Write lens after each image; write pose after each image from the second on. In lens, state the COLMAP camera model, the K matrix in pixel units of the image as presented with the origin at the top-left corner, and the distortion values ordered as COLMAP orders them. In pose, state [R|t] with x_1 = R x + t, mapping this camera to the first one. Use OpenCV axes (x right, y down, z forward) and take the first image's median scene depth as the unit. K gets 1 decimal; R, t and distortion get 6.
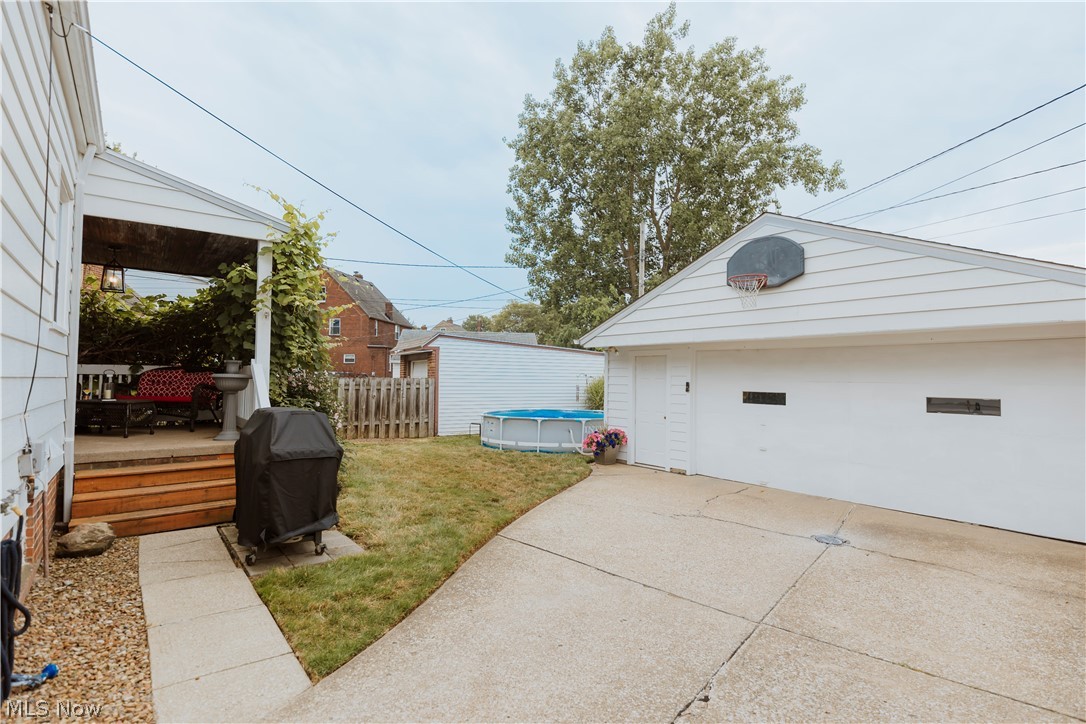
lens RADIAL K [[536.3, 0, 542.0], [0, 536.3, 360.4], [0, 0, 1]] dist [0.000777, -0.000284]
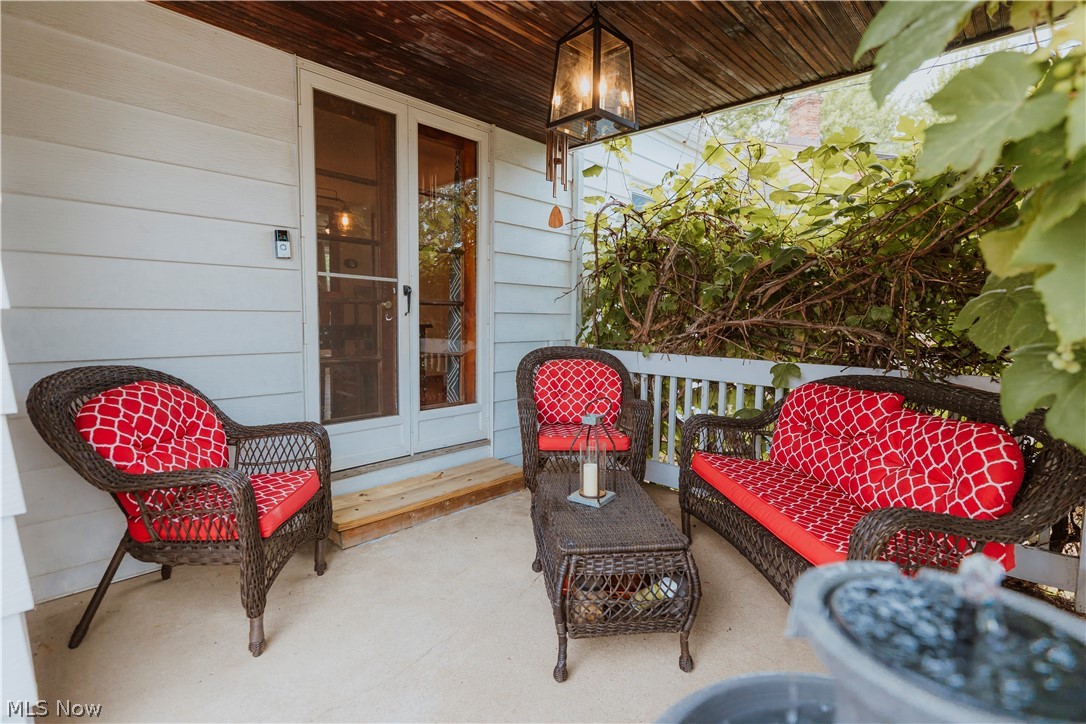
lens RADIAL K [[536.3, 0, 542.0], [0, 536.3, 360.4], [0, 0, 1]] dist [0.000777, -0.000284]
pose [[0.157150, 0.077185, -0.984554, -0.444435], [0.023444, 0.996369, 0.081853, -0.024688], [0.987296, -0.035945, 0.154770, 0.798033]]
